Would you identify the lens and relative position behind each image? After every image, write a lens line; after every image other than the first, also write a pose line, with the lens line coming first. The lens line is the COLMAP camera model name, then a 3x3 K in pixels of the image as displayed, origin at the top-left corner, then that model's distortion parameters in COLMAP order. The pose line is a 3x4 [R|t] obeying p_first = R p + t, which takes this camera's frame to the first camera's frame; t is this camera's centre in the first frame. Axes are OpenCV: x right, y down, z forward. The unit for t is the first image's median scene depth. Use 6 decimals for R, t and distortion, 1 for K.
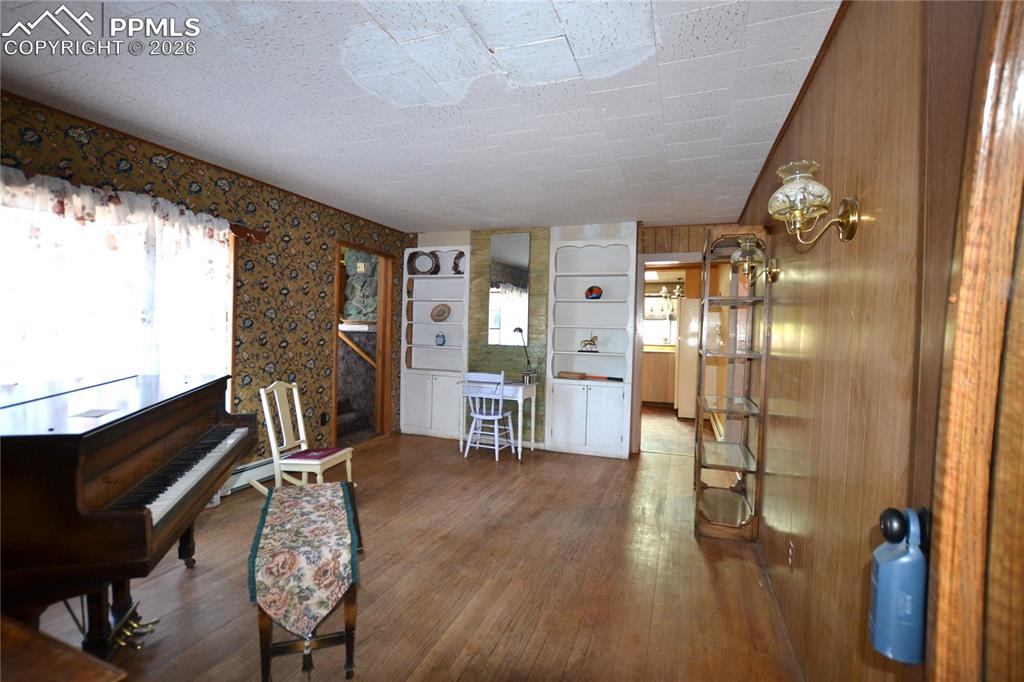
lens RADIAL K [[468.7, 0, 510.9], [0, 468.7, 342.2], [0, 0, 1]] dist [-0.026122, -0.000377]
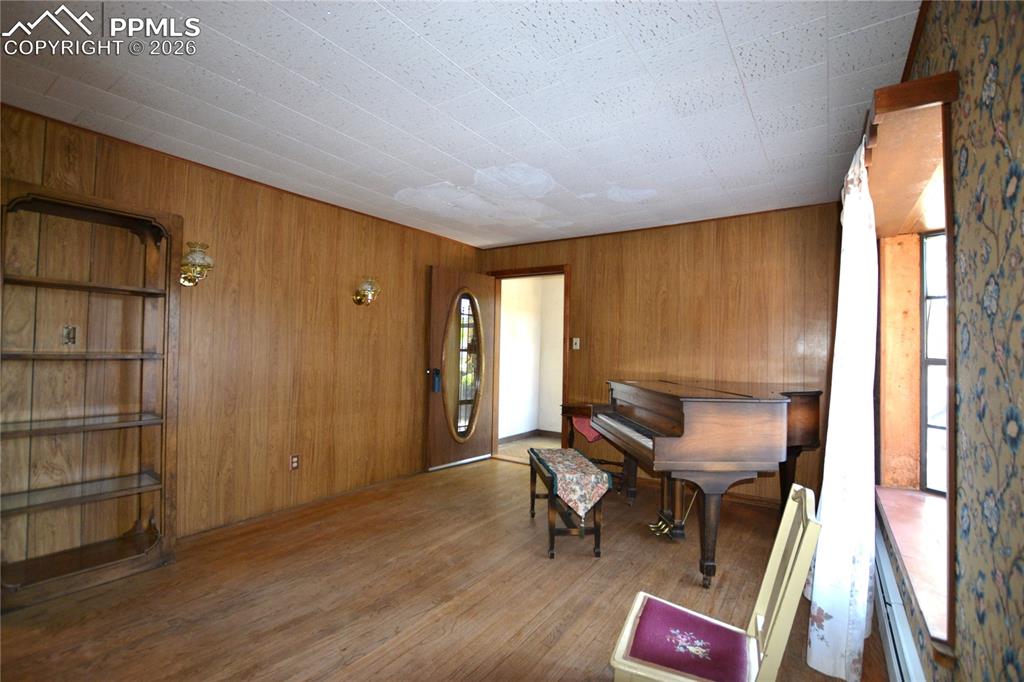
lens RADIAL K [[468.7, 0, 512.7], [0, 468.7, 341.5], [0, 0, 1]] dist [-0.026122, -0.000377]
pose [[-0.968122, -0.034925, 0.248032, -0.497608], [-0.033957, 0.999390, 0.008179, -0.035304], [-0.248166, -0.000504, -0.968717, 1.996595]]
